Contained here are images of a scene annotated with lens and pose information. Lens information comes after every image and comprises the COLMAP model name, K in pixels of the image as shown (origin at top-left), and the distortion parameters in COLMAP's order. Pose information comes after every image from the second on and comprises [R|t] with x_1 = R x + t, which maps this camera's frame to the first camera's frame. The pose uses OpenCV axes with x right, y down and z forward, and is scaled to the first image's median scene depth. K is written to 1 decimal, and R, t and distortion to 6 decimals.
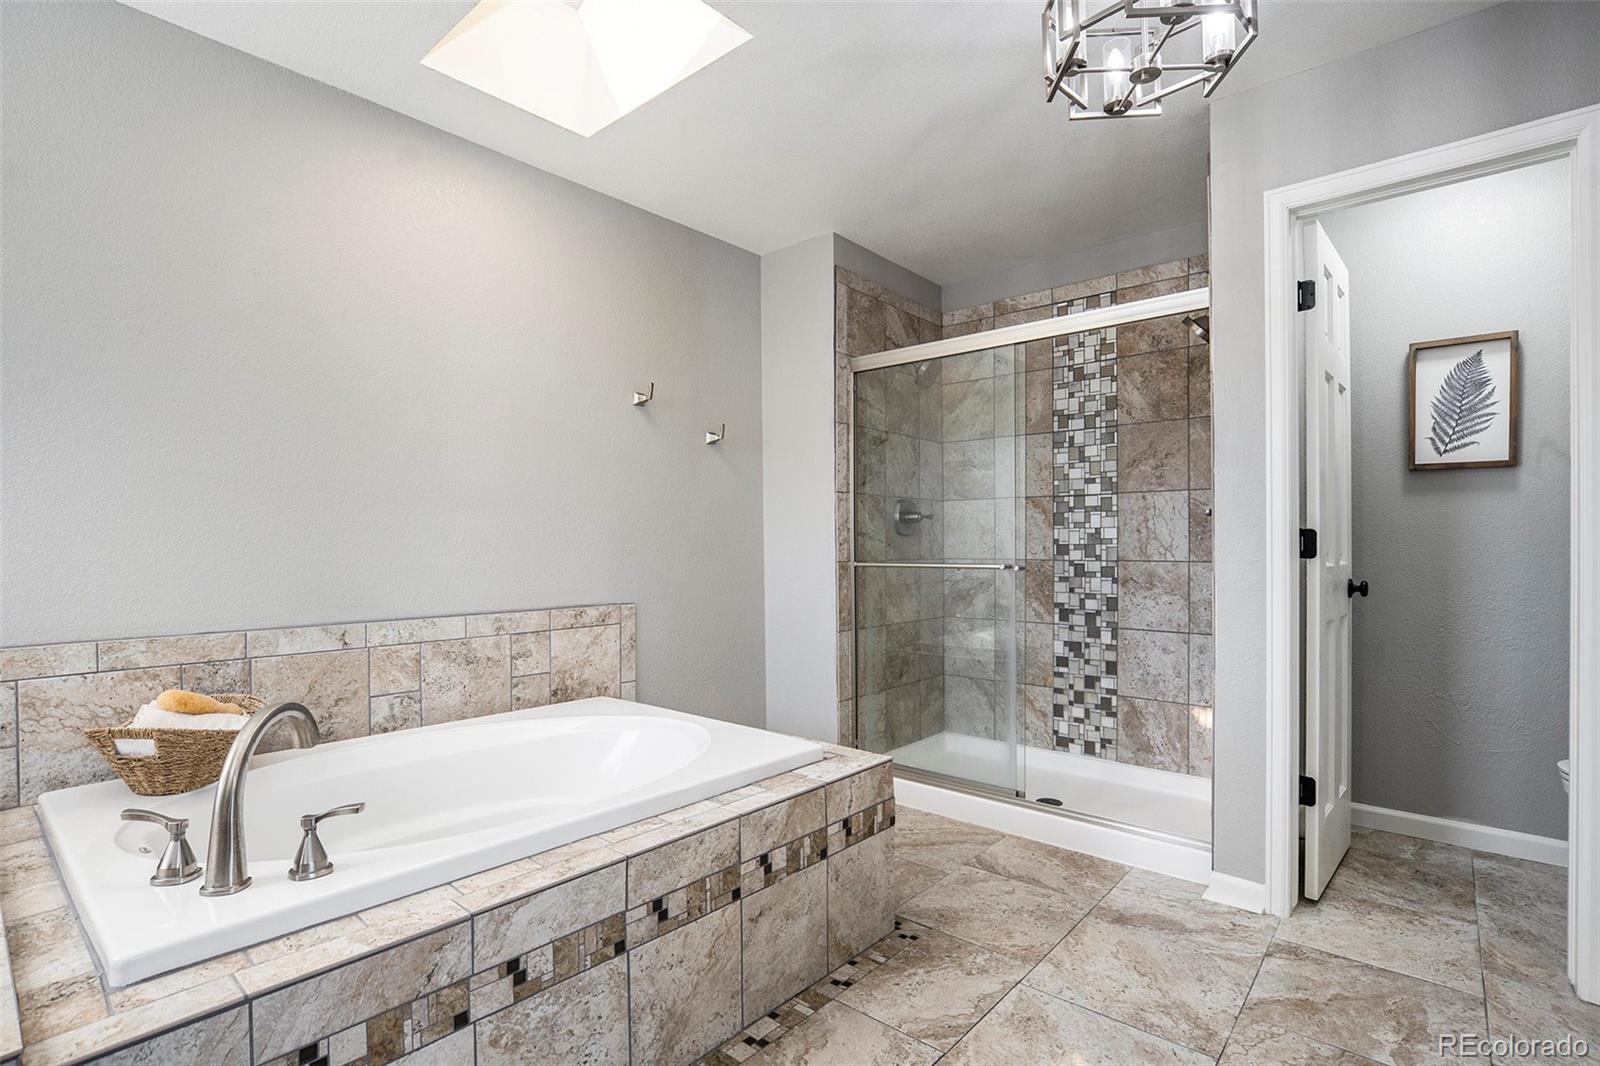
lens RADIAL K [[752.6, 0, 851.4], [0, 752.6, 549.1], [0, 0, 1]] dist [-0.031917, 0.004213]
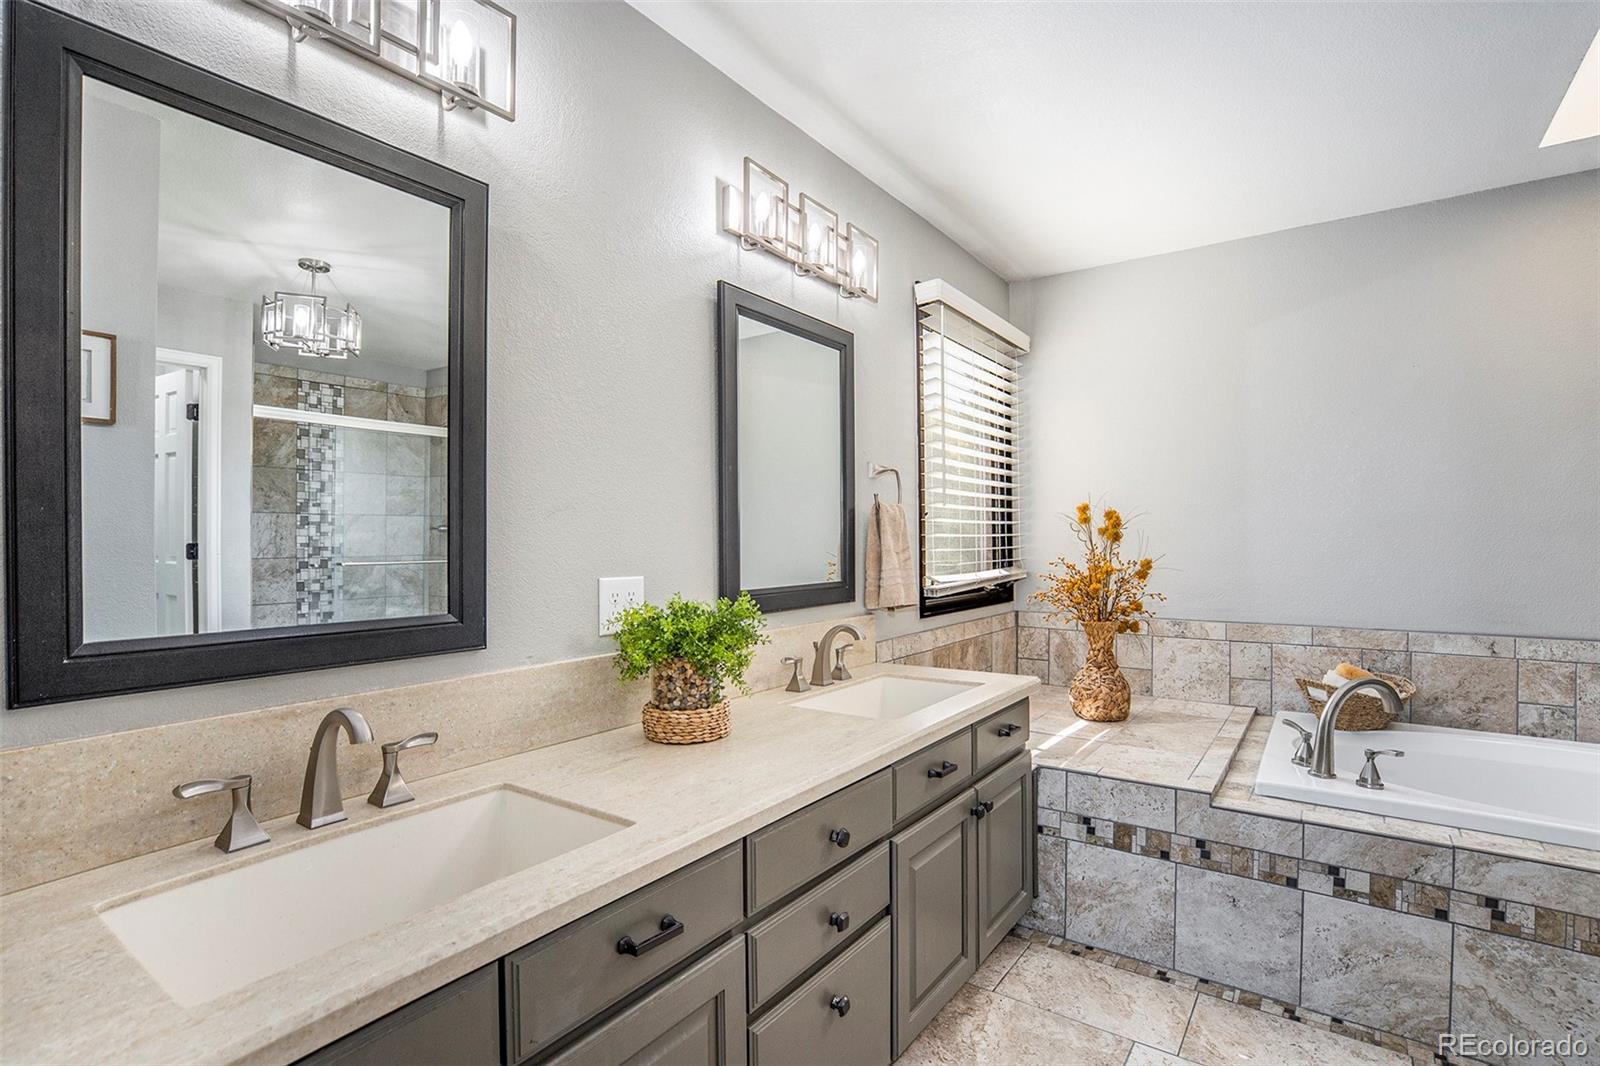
lens RADIAL K [[752.6, 0, 802.2], [0, 752.6, 539.9], [0, 0, 1]] dist [-0.031917, 0.004213]
pose [[0.057866, -0.001181, -0.998324, 0.774137], [-0.006582, 0.999977, -0.001565, -0.078502], [0.998303, 0.006662, 0.057856, -0.313607]]
